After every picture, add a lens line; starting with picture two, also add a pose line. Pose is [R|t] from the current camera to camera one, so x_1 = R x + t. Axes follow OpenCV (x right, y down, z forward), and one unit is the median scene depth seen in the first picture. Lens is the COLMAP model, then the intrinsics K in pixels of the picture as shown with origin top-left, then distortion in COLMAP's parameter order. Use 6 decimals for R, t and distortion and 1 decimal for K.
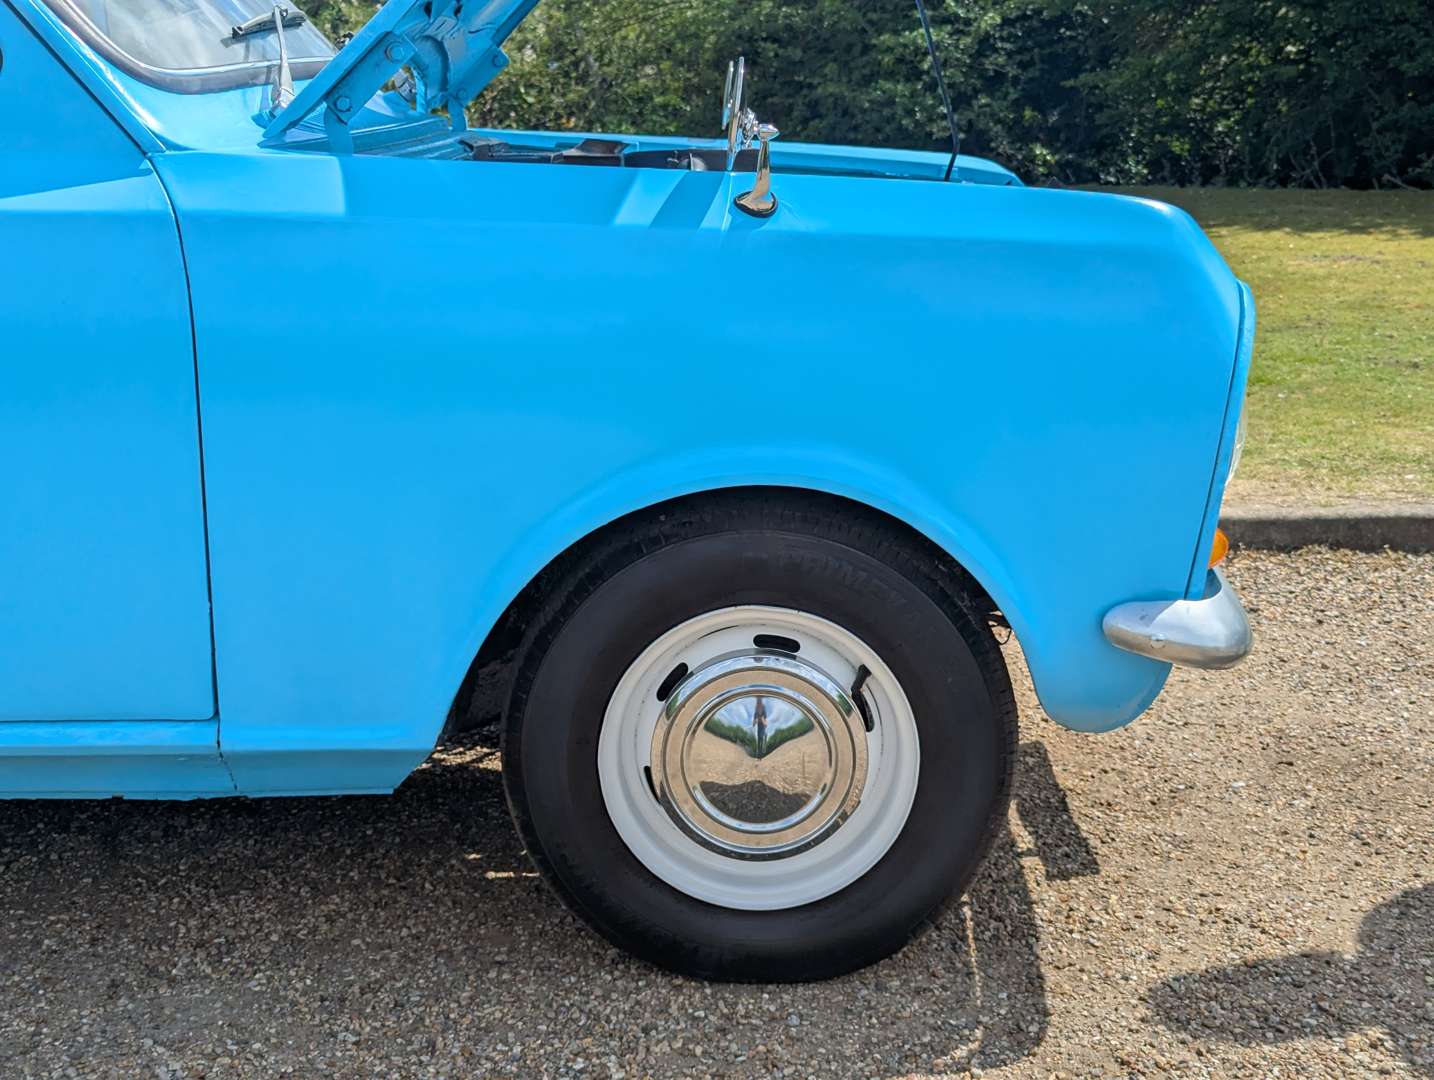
lens RADIAL K [[2022.0, 0, 719.7], [0, 2022.0, 531.1], [0, 0, 1]] dist [0.084295, 0.000000]
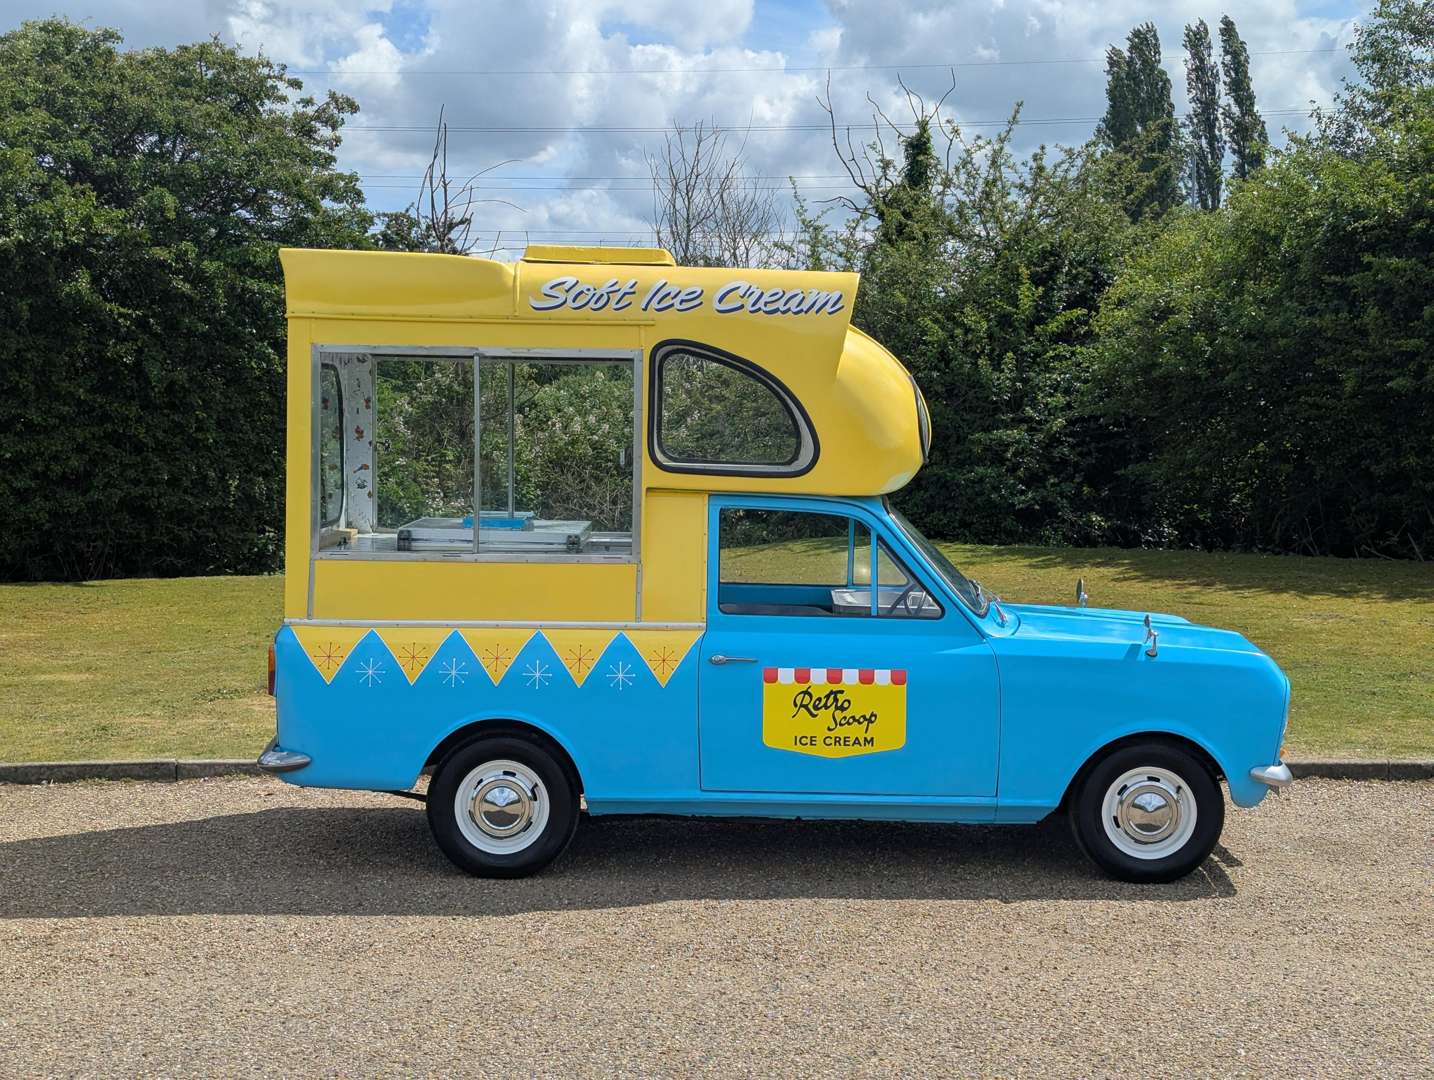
lens RADIAL K [[2022.0, 0, 722.4], [0, 2022.0, 534.4], [0, 0, 1]] dist [0.084295, 0.000000]
pose [[0.999938, 0.011001, -0.001894, -0.090129], [-0.011160, 0.988632, -0.149941, 0.021935], [0.000223, 0.149953, 0.988693, -0.317887]]
